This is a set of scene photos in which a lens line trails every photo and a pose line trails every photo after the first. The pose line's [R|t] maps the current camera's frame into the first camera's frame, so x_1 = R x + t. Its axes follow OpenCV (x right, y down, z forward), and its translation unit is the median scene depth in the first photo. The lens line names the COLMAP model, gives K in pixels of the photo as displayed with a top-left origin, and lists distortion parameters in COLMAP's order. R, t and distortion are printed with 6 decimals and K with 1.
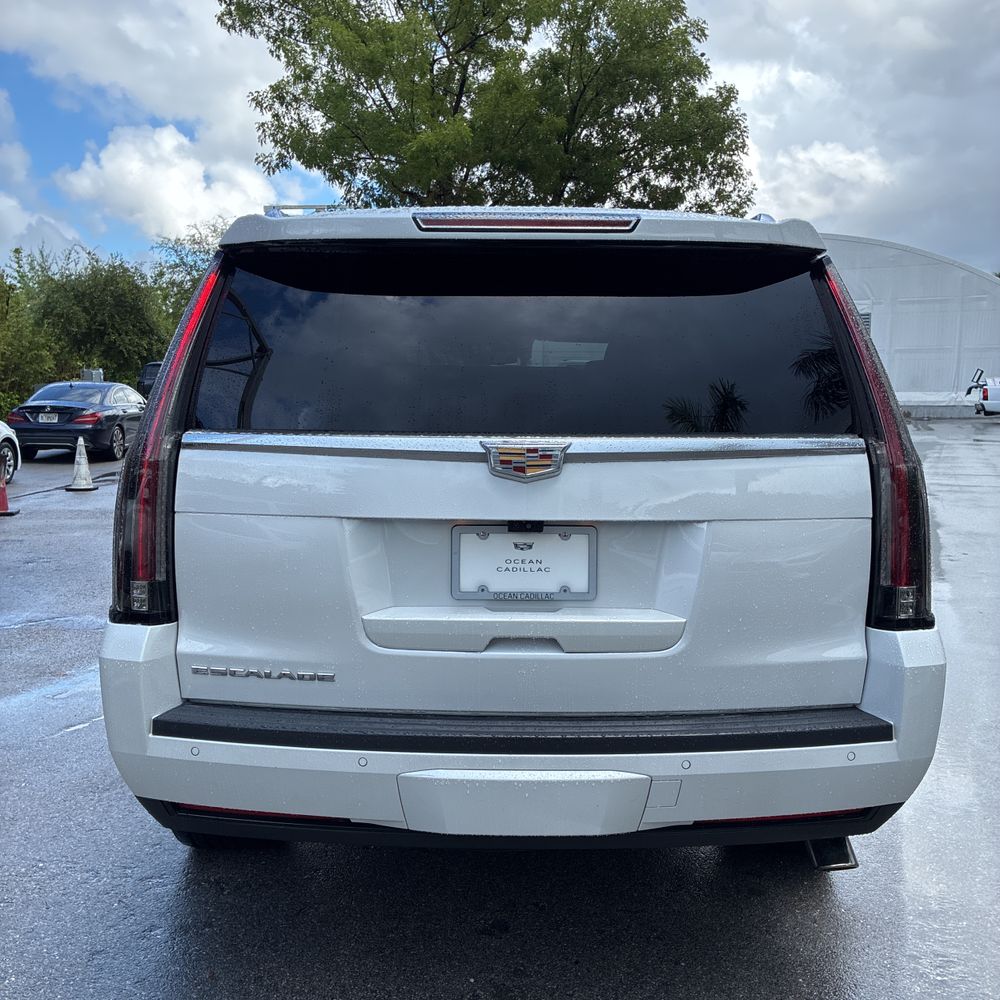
lens RADIAL K [[1010.7, 0, 497.6], [0, 1010.7, 496.0], [0, 0, 1]] dist [0.031109, -0.029990]
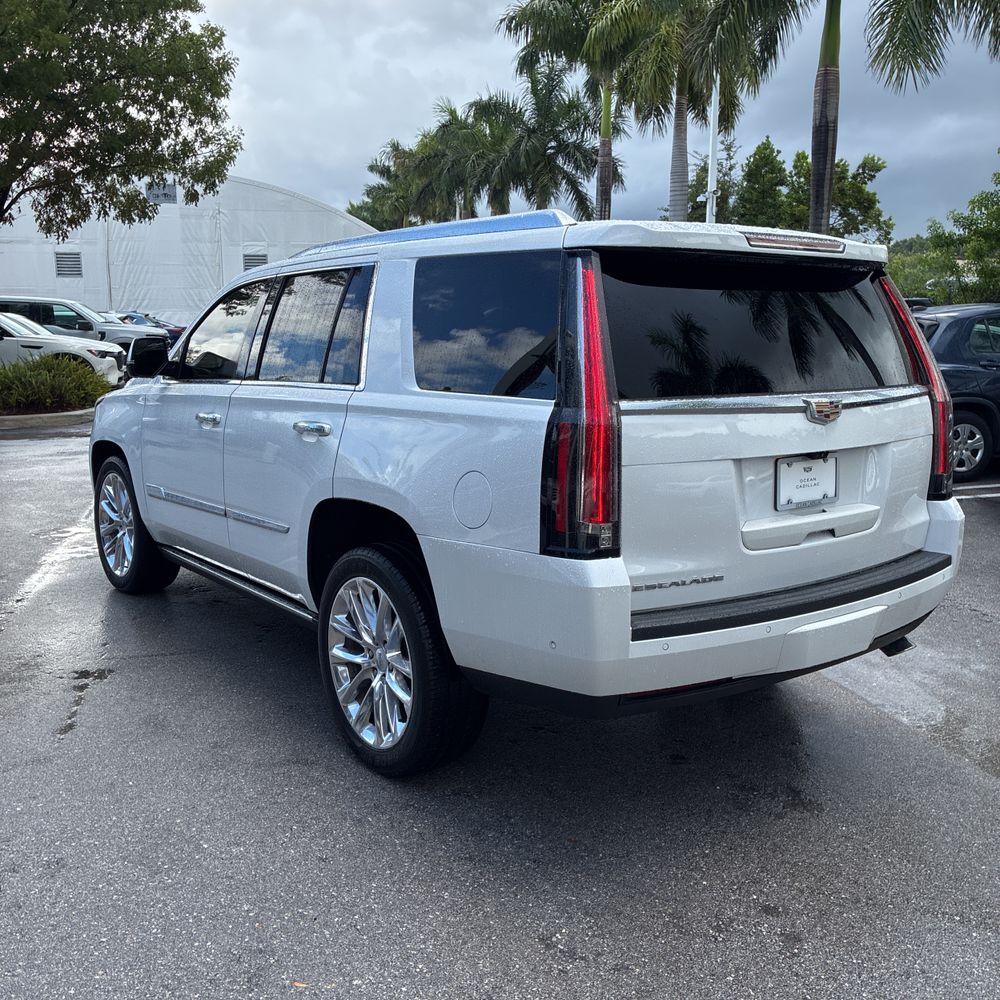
lens RADIAL K [[1004.0, 0, 502.2], [0, 1004.0, 487.9], [0, 0, 1]] dist [0.040648, -0.048699]
pose [[0.810588, -0.095191, 0.577829, -0.223425], [0.062902, 0.995145, 0.075700, -0.011595], [-0.582230, -0.025015, 0.812640, 0.014622]]
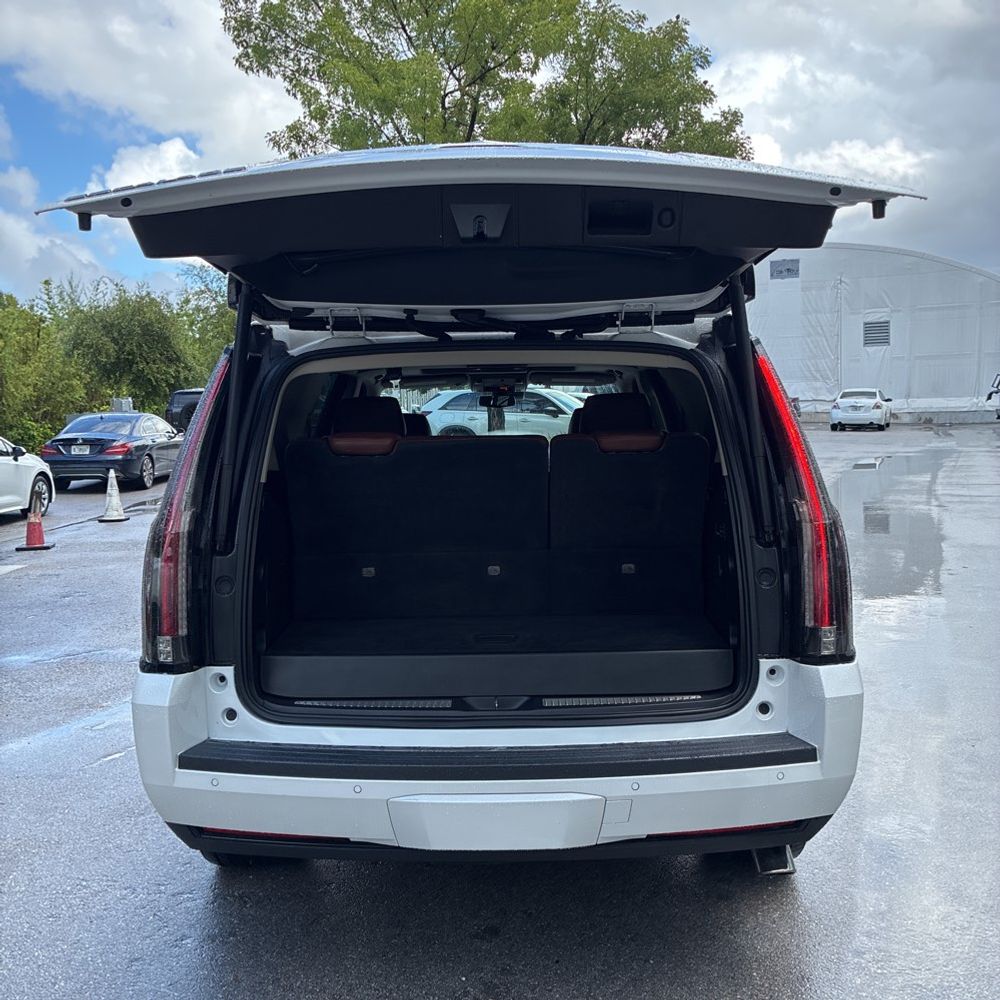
lens RADIAL K [[1012.6, 0, 505.7], [0, 1012.6, 496.8], [0, 0, 1]] dist [0.012947, 0.000634]
pose [[0.999507, -0.024282, -0.019911, 0.012649], [0.024047, 0.999639, -0.011956, -0.010229], [0.020194, 0.011471, 0.999730, -0.030472]]
